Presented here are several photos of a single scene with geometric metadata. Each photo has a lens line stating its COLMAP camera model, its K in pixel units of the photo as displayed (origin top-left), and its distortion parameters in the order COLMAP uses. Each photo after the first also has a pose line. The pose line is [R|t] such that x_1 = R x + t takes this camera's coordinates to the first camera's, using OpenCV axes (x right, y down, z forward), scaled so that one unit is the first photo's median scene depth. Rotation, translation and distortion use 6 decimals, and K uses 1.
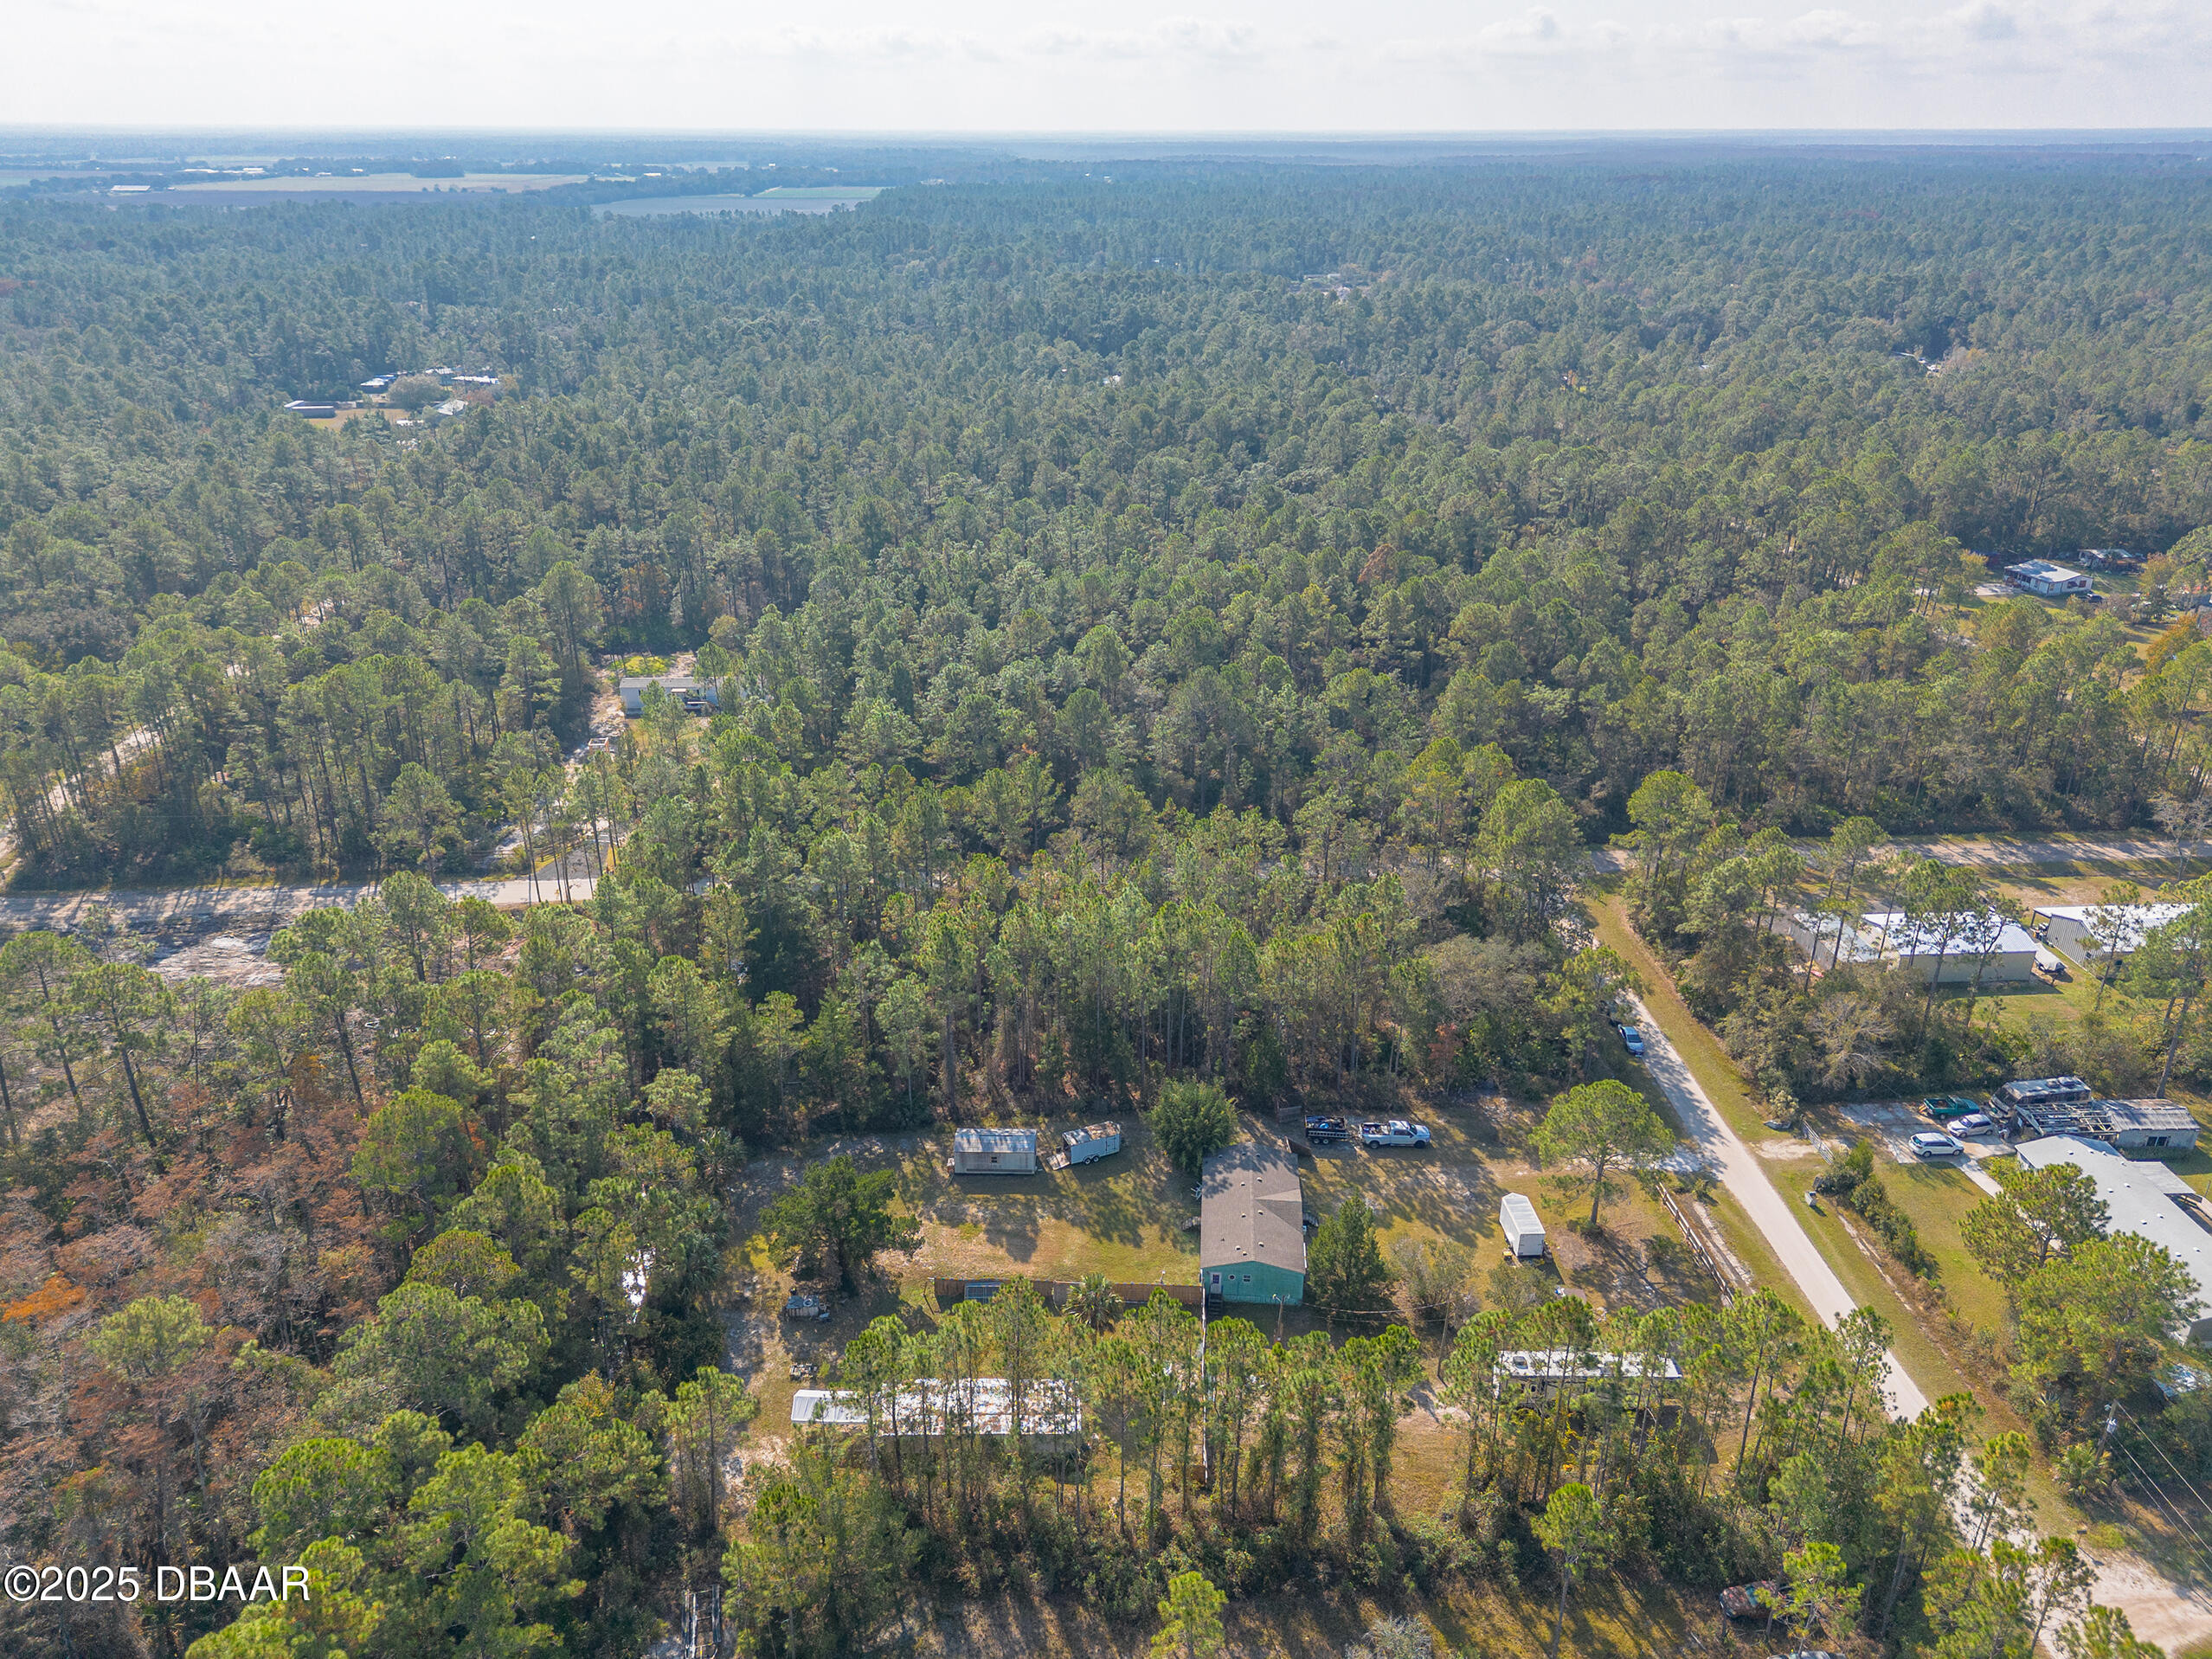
lens RADIAL K [[1554.5, 0, 1115.7], [0, 1554.5, 826.1], [0, 0, 1]] dist [0.074590, -0.080073]
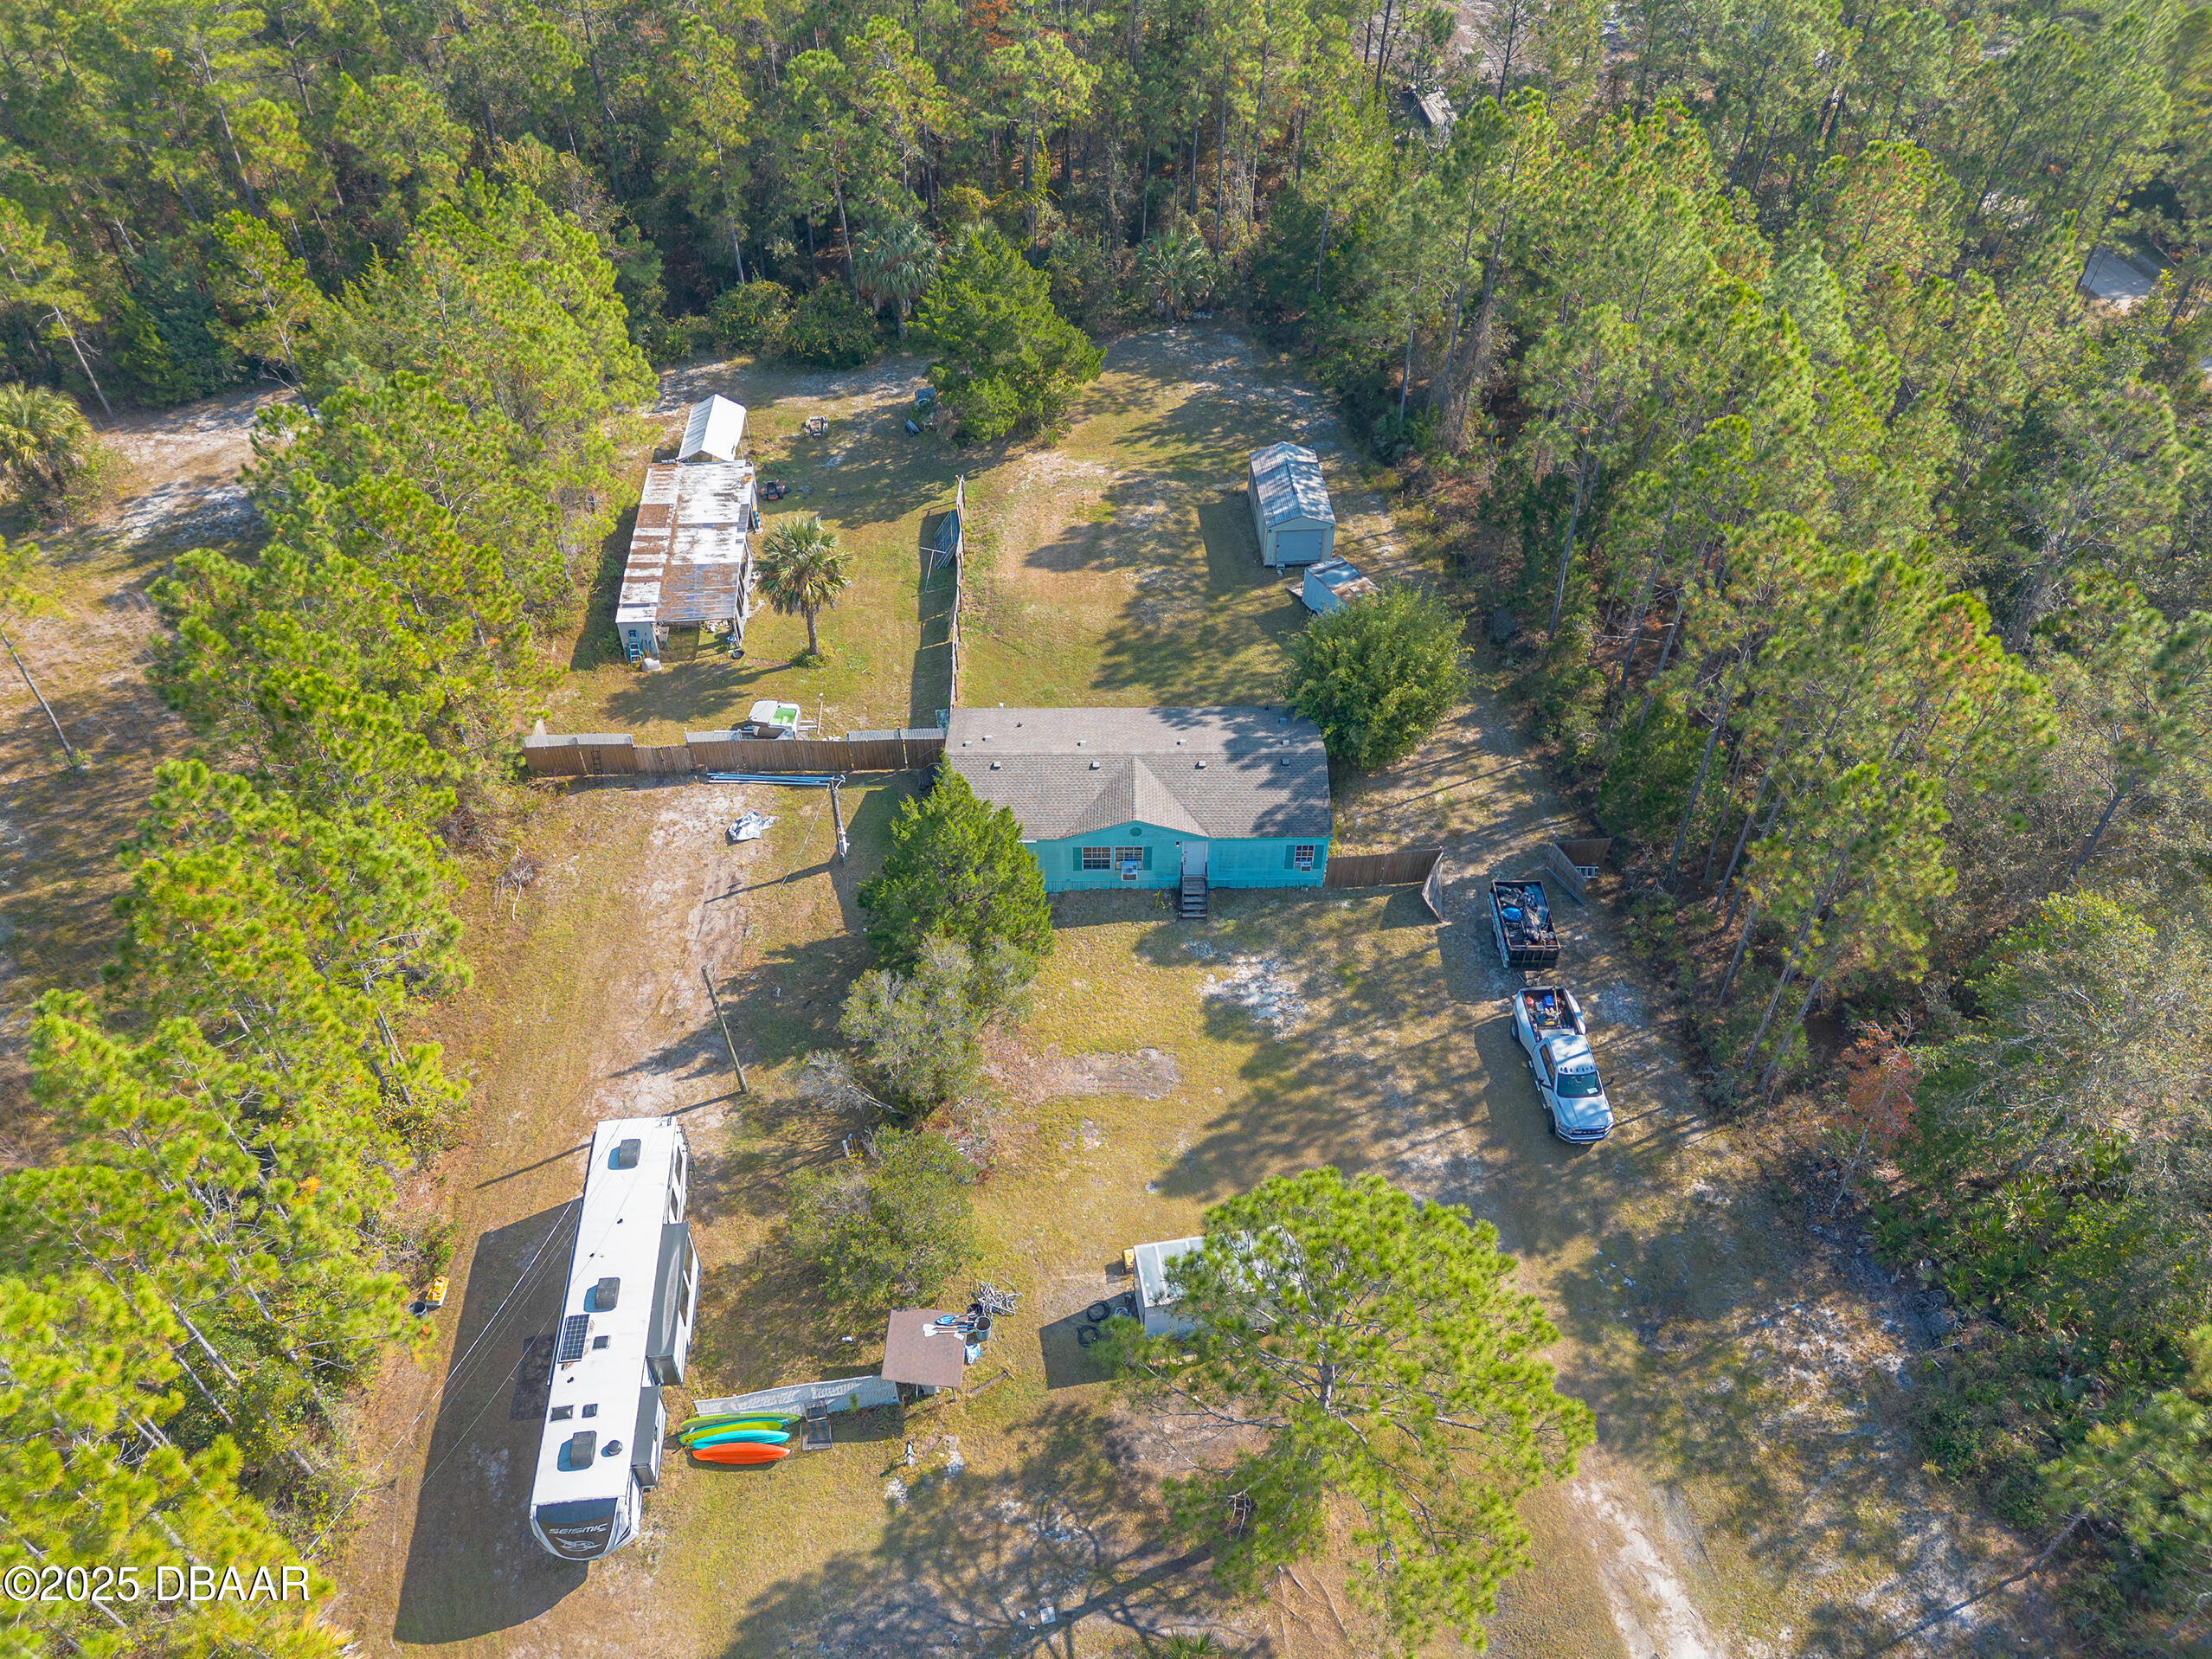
lens RADIAL K [[1567.2, 0, 1091.7], [0, 1567.2, 824.6], [0, 0, 1]] dist [0.076015, -0.076134]
pose [[0.077275, 0.685518, -0.723943, 0.428105], [-0.399507, 0.686561, 0.607477, -0.038104], [0.913468, 0.242277, 0.326923, 0.770062]]
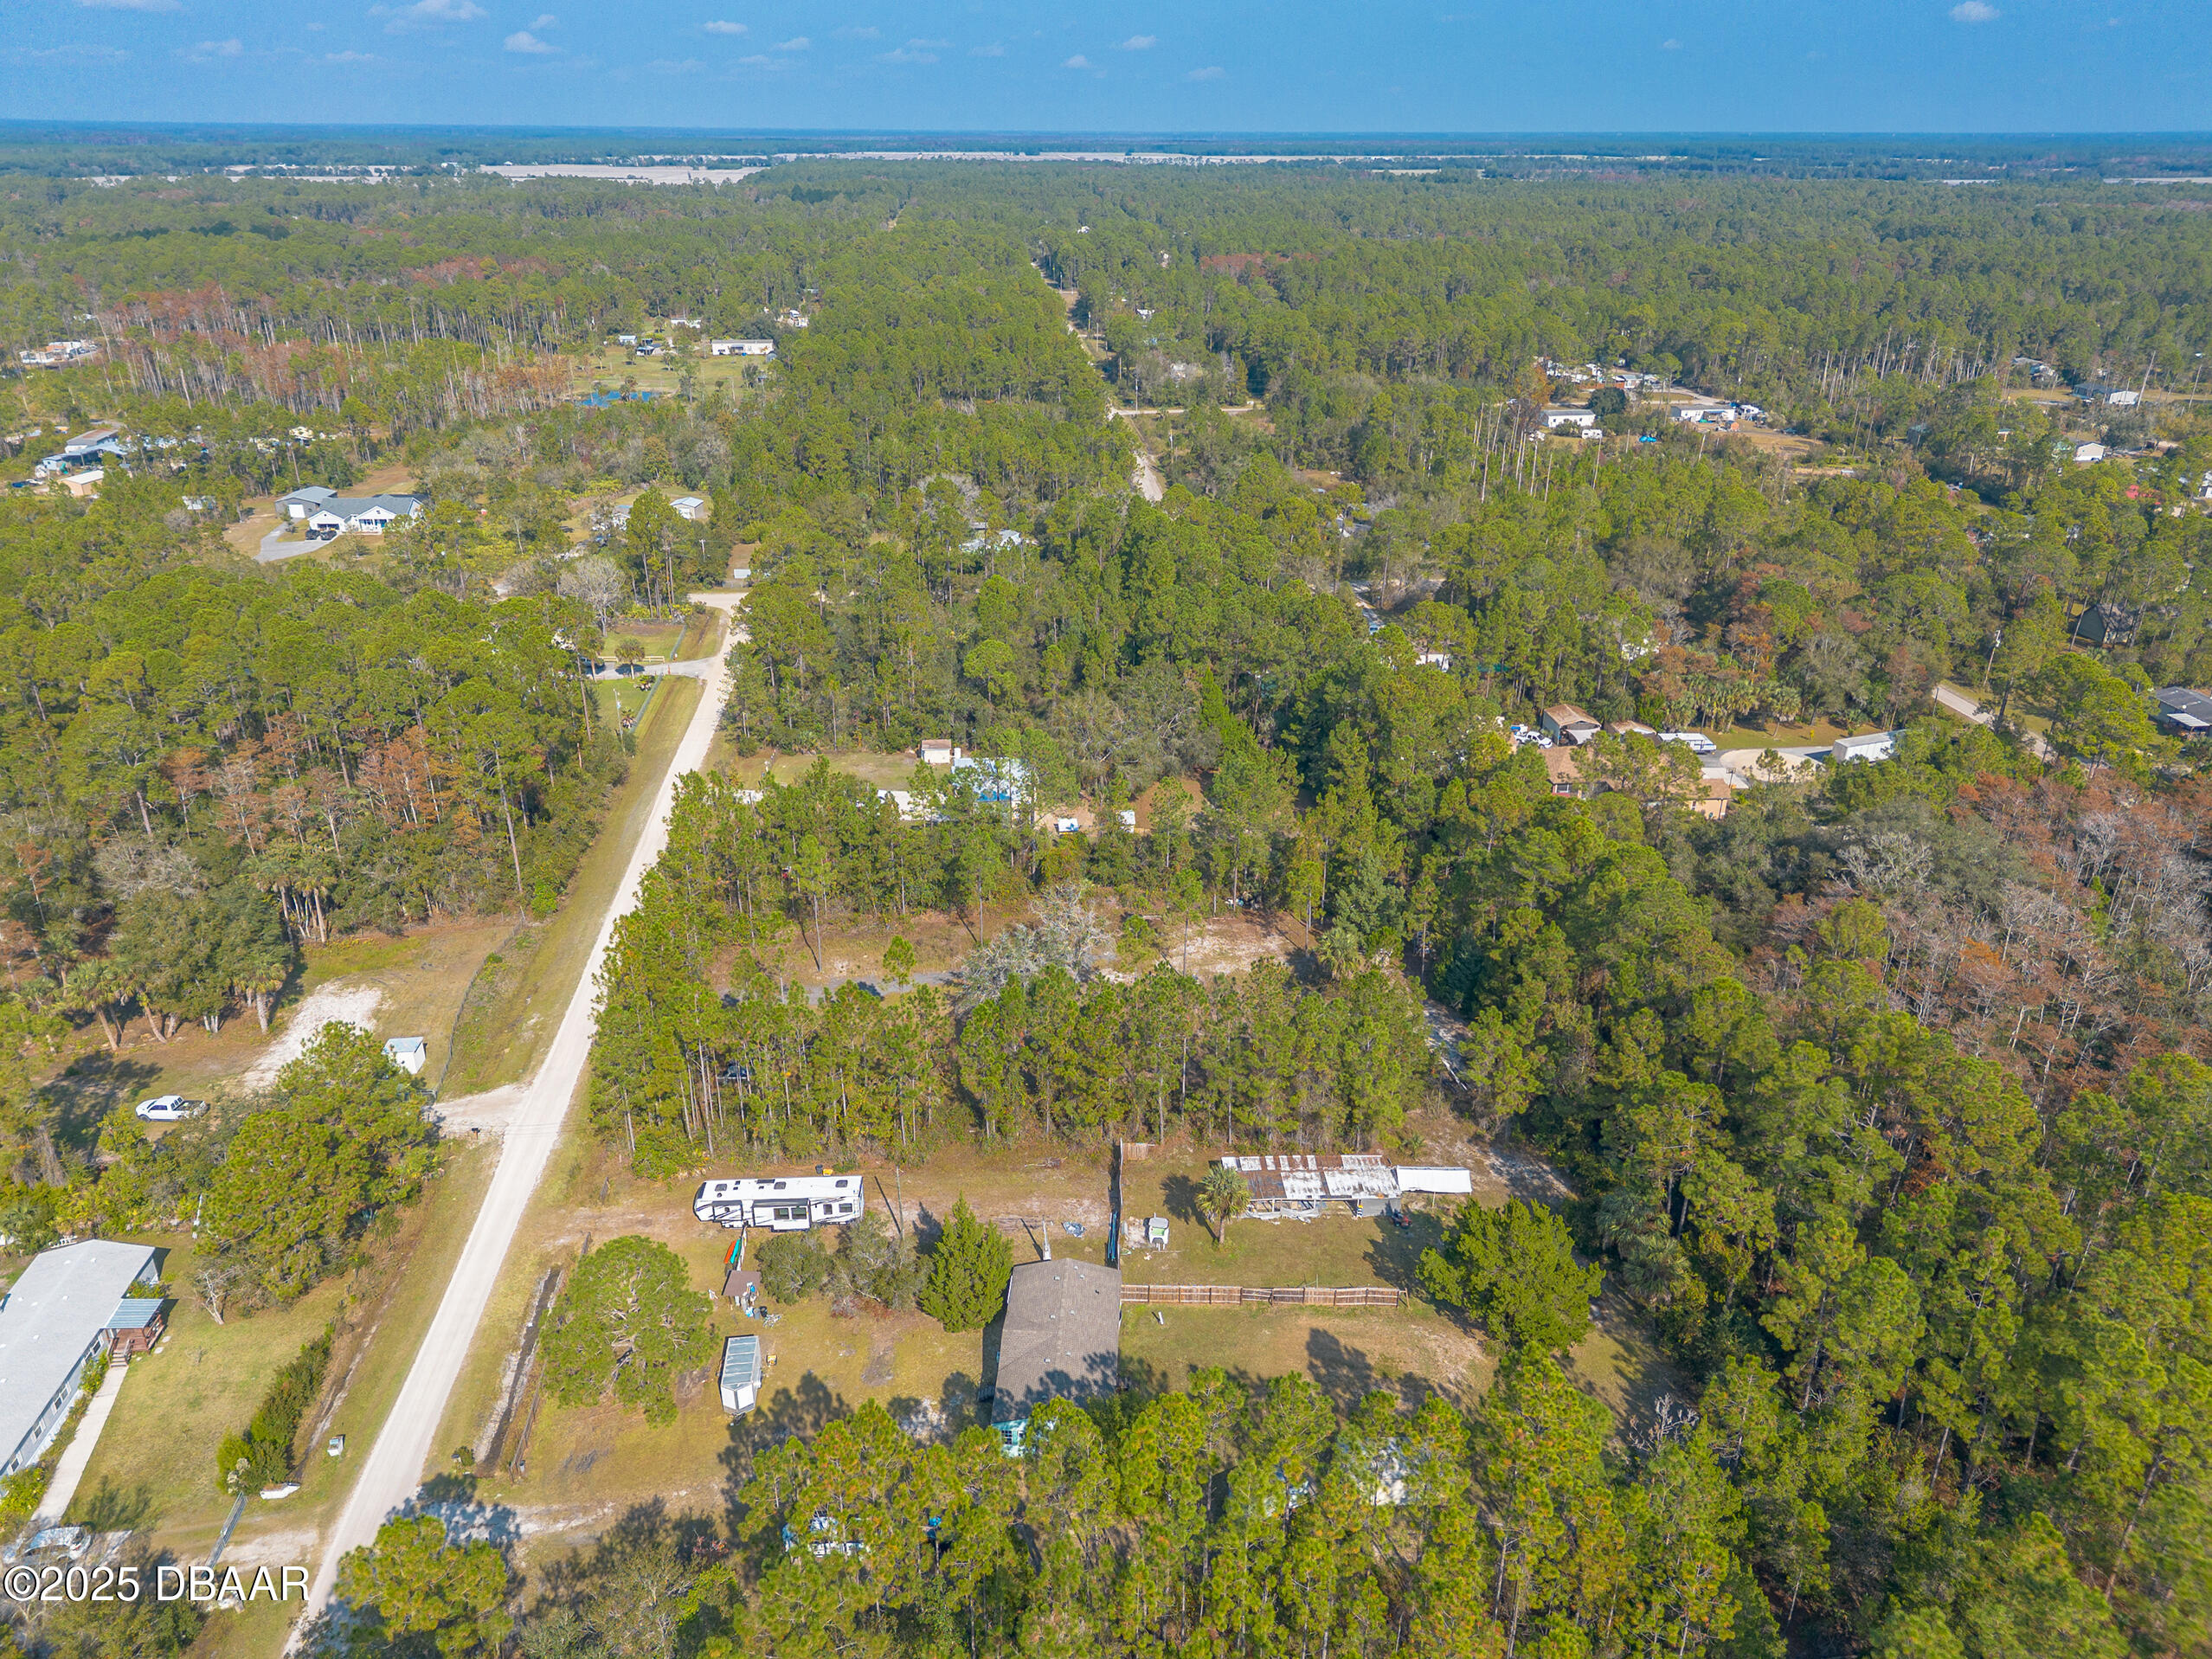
lens RADIAL K [[1554.5, 0, 1115.7], [0, 1554.5, 826.1], [0, 0, 1]] dist [0.074590, -0.080073]
pose [[-0.999551, 0.005388, -0.029463, 0.075136], [-0.018169, 0.672938, 0.739476, -0.539679], [0.023811, 0.739679, -0.672538, 1.271649]]
